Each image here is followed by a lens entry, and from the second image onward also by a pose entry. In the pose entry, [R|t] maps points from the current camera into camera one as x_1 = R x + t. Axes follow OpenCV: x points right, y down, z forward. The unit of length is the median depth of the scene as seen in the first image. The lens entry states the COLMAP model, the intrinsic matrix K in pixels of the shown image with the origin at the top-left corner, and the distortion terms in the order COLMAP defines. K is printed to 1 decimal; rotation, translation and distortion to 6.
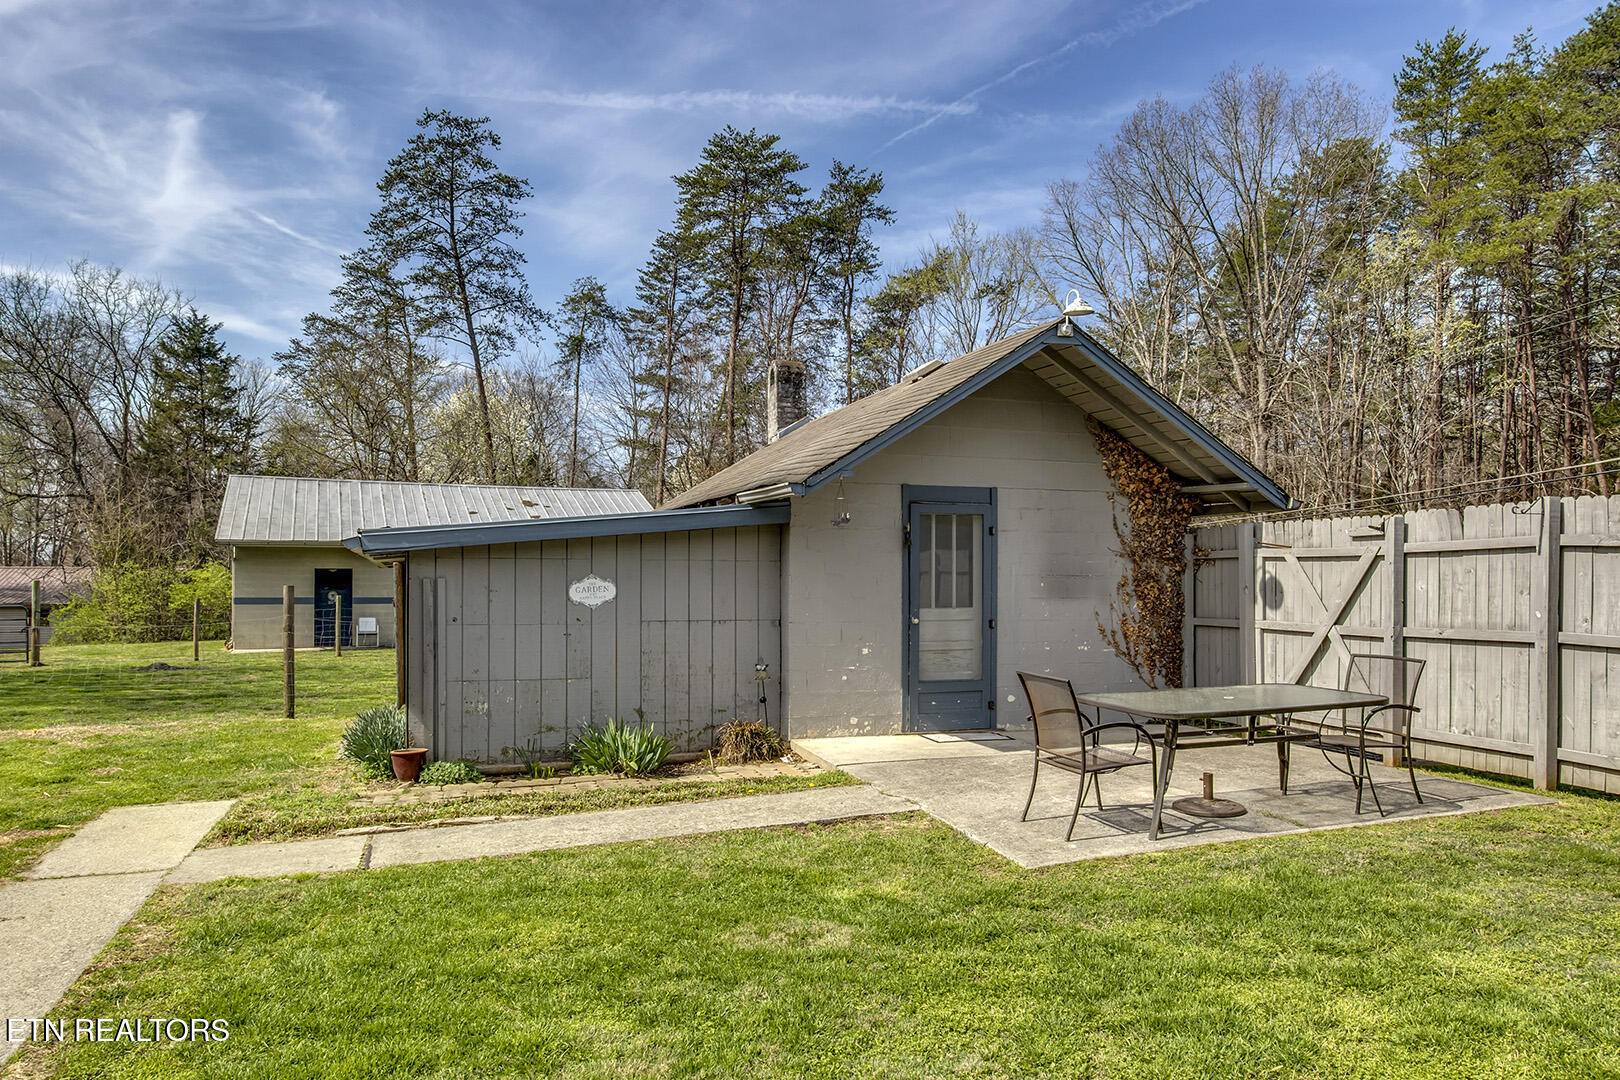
lens RADIAL K [[1093.8, 0, 806.4], [0, 1093.8, 579.6], [0, 0, 1]] dist [-0.011755, -0.002239]
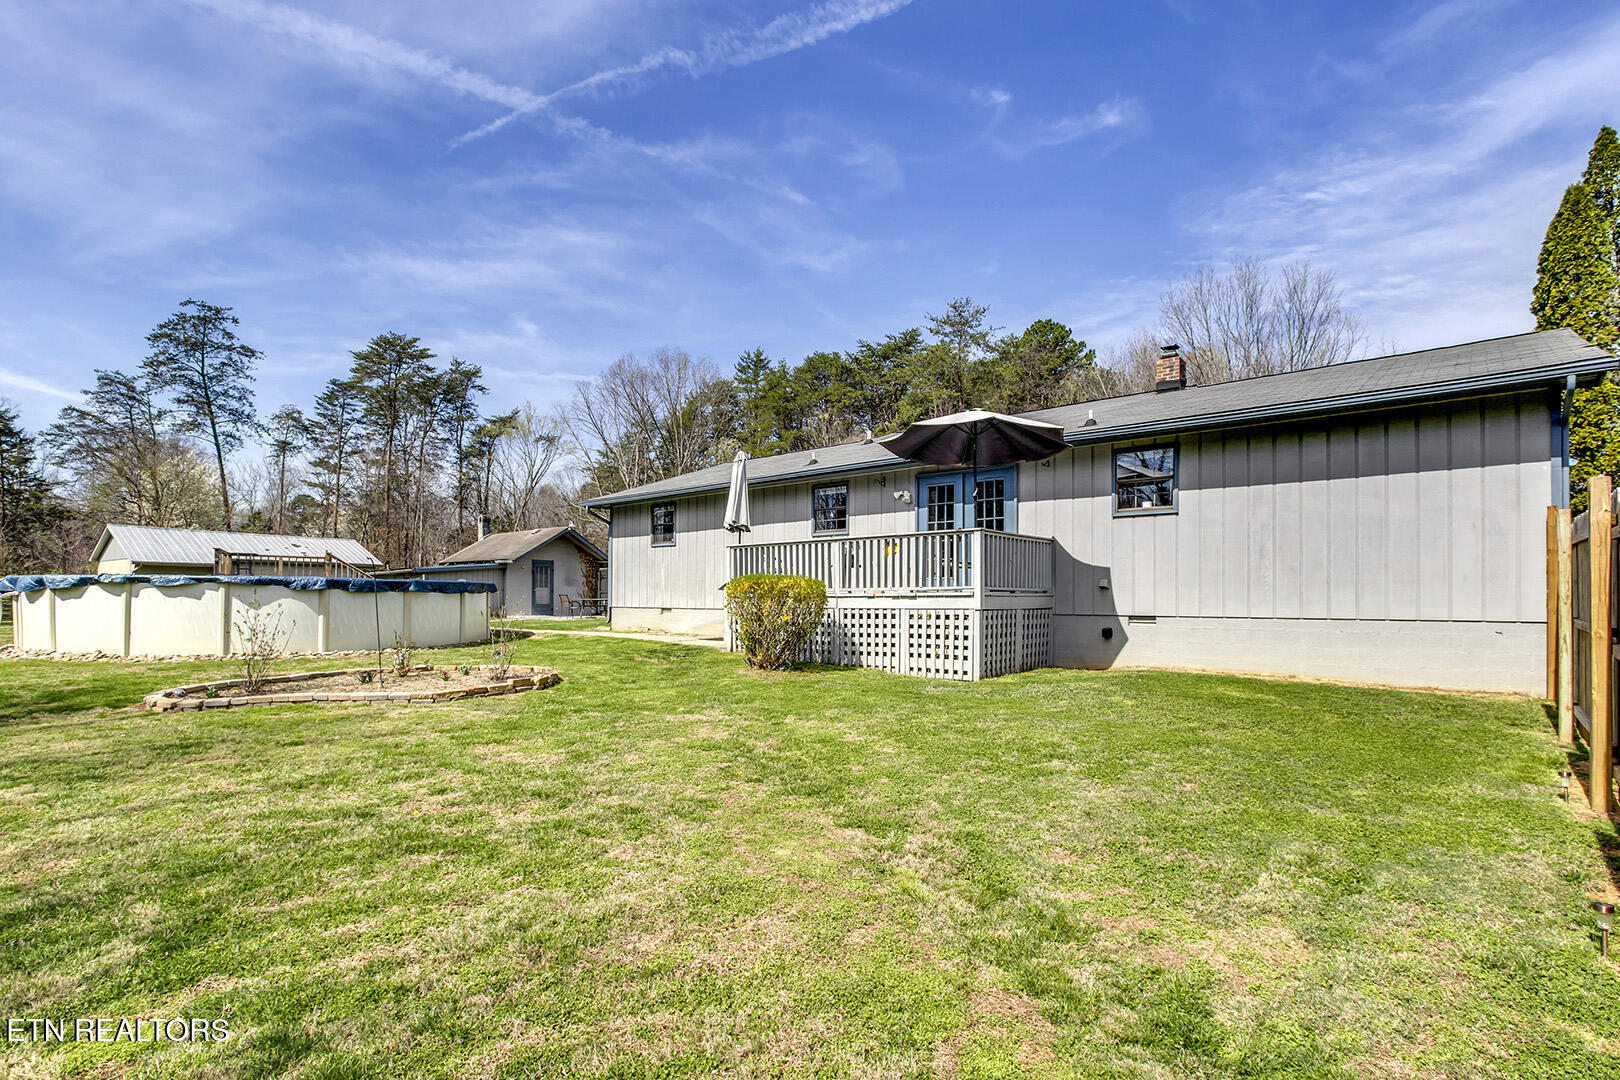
lens RADIAL K [[780.3, 0, 812.0], [0, 780.3, 598.5], [0, 0, 1]] dist [-0.021719, 0.000869]
pose [[0.872356, 0.007278, 0.488816, -0.082622], [-0.007808, 0.999969, -0.000955, 0.011585], [-0.488808, -0.002983, 0.872386, -0.411782]]
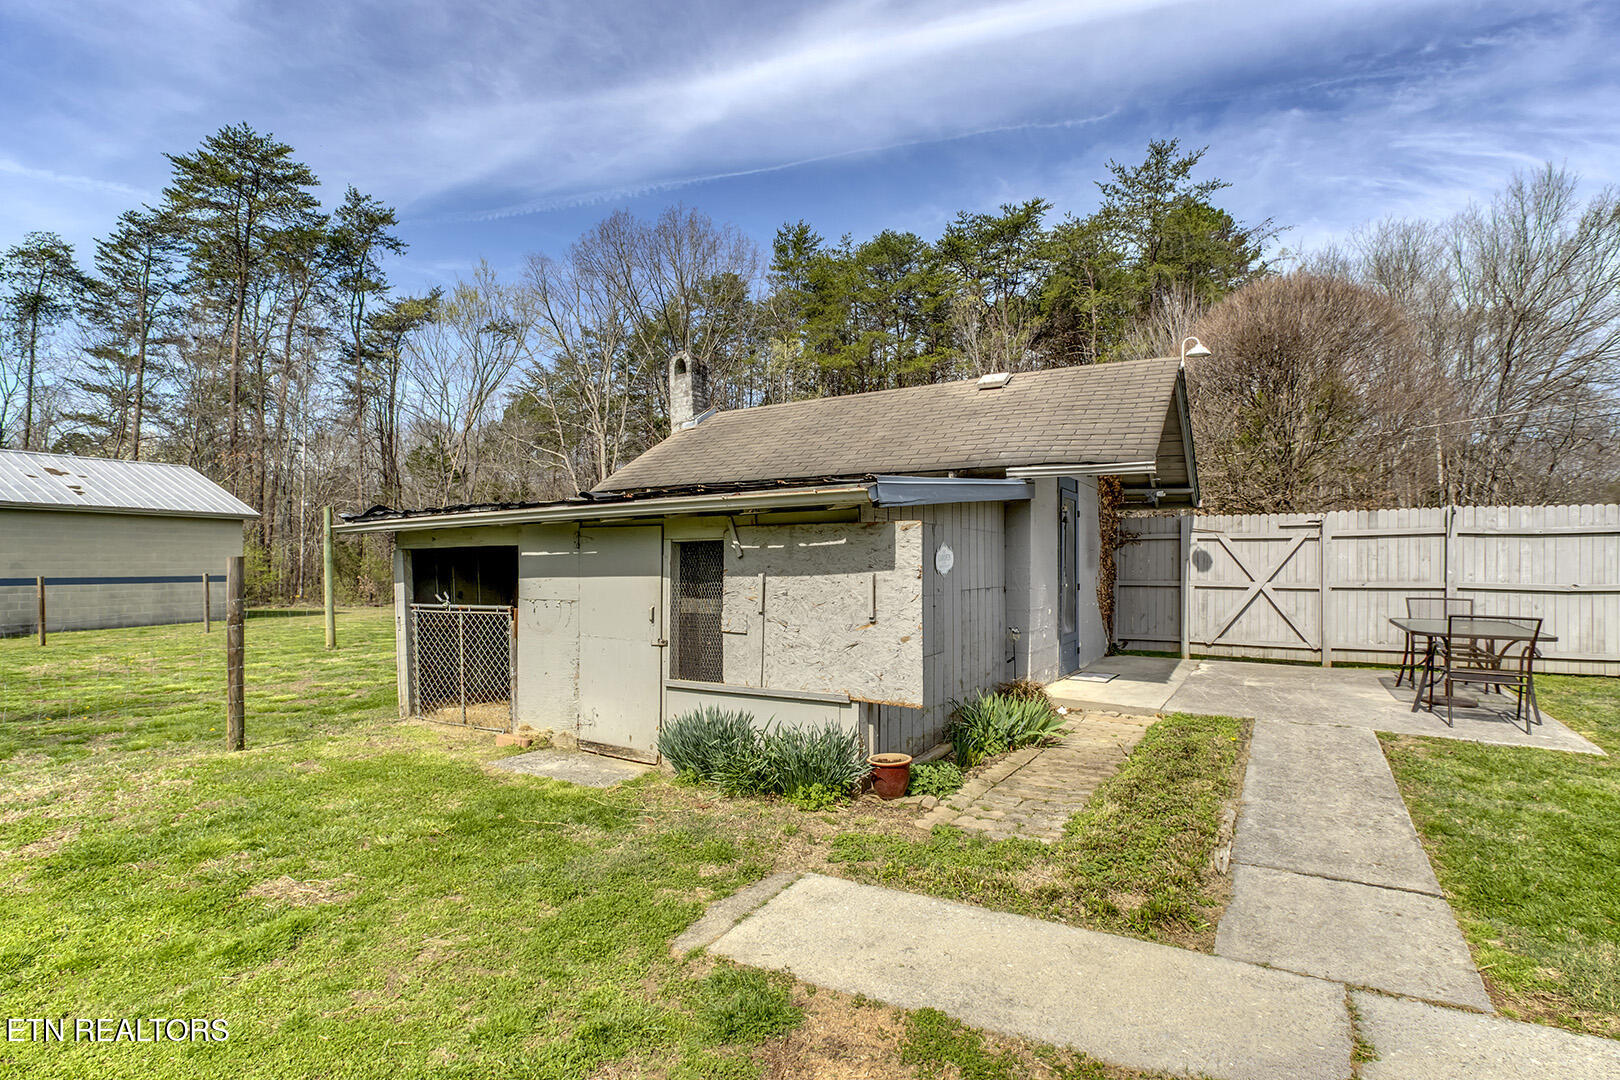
lens RADIAL K [[780.3, 0, 812.1], [0, 780.3, 564.4], [0, 0, 1]] dist [-0.021719, 0.000869]
pose [[0.767844, -0.000014, 0.640636, -0.119183], [-0.000483, 1.000000, 0.000601, 0.002634], [-0.640636, -0.000771, 0.767844, 0.094463]]
